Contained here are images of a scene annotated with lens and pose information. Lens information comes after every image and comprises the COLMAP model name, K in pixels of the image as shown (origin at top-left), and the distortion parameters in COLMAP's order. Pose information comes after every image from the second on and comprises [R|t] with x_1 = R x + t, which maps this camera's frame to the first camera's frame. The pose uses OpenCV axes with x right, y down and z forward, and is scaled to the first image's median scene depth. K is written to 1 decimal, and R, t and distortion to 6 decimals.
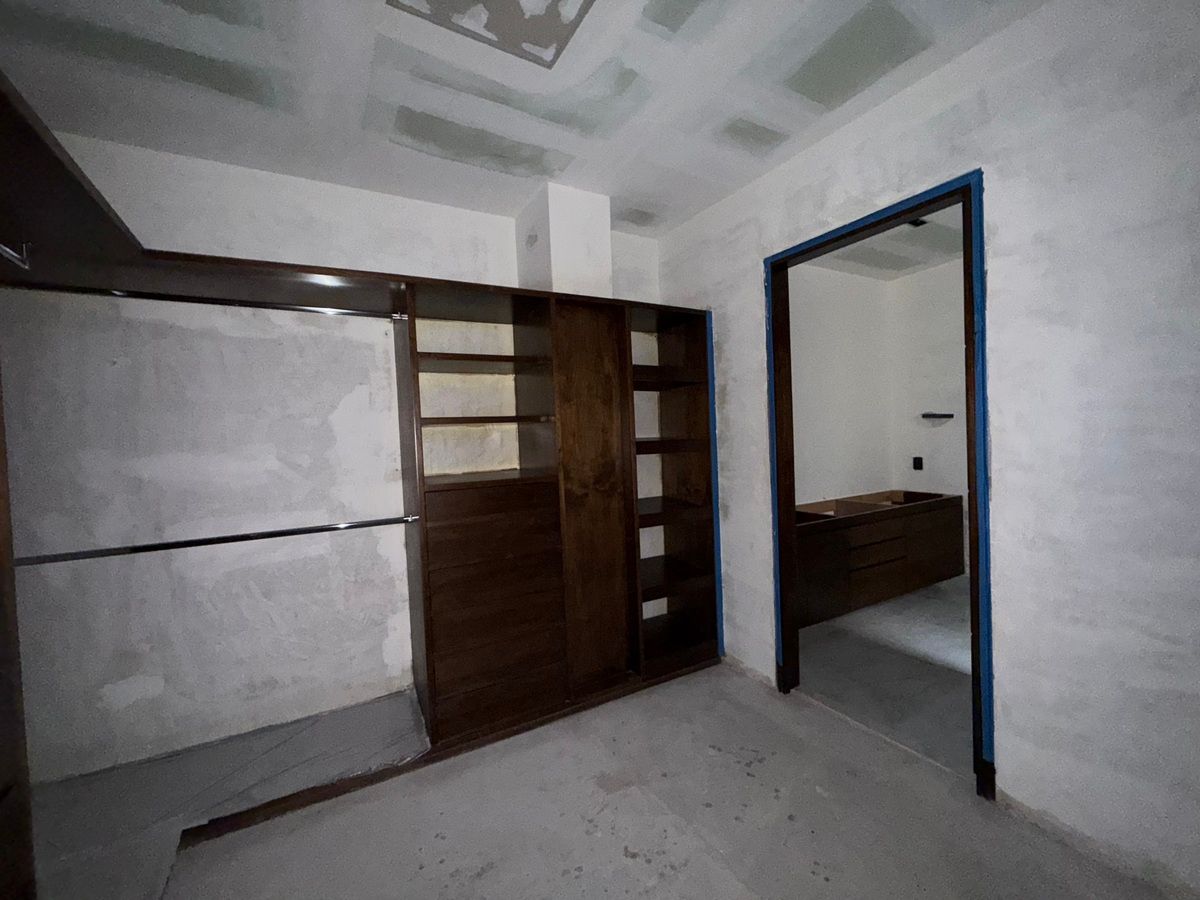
lens RADIAL K [[476.8, 0, 597.8], [0, 476.8, 448.7], [0, 0, 1]] dist [-0.001097, 0.000359]
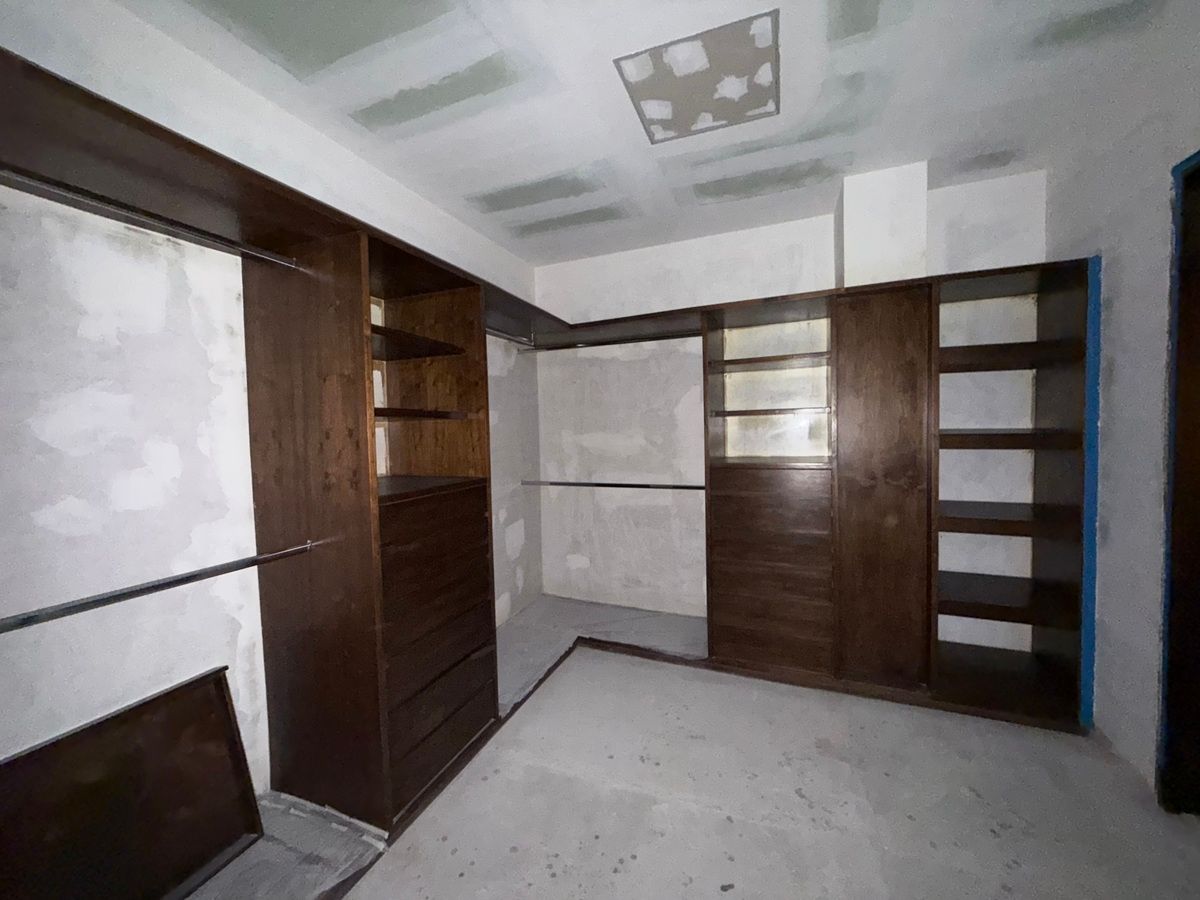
lens RADIAL K [[476.8, 0, 597.8], [0, 476.8, 449.3], [0, 0, 1]] dist [-0.001097, 0.000359]
pose [[0.616886, 0.058651, -0.784864, 0.434147], [-0.021851, 0.998111, 0.057411, -0.027075], [0.786749, -0.018266, 0.617002, -0.059238]]
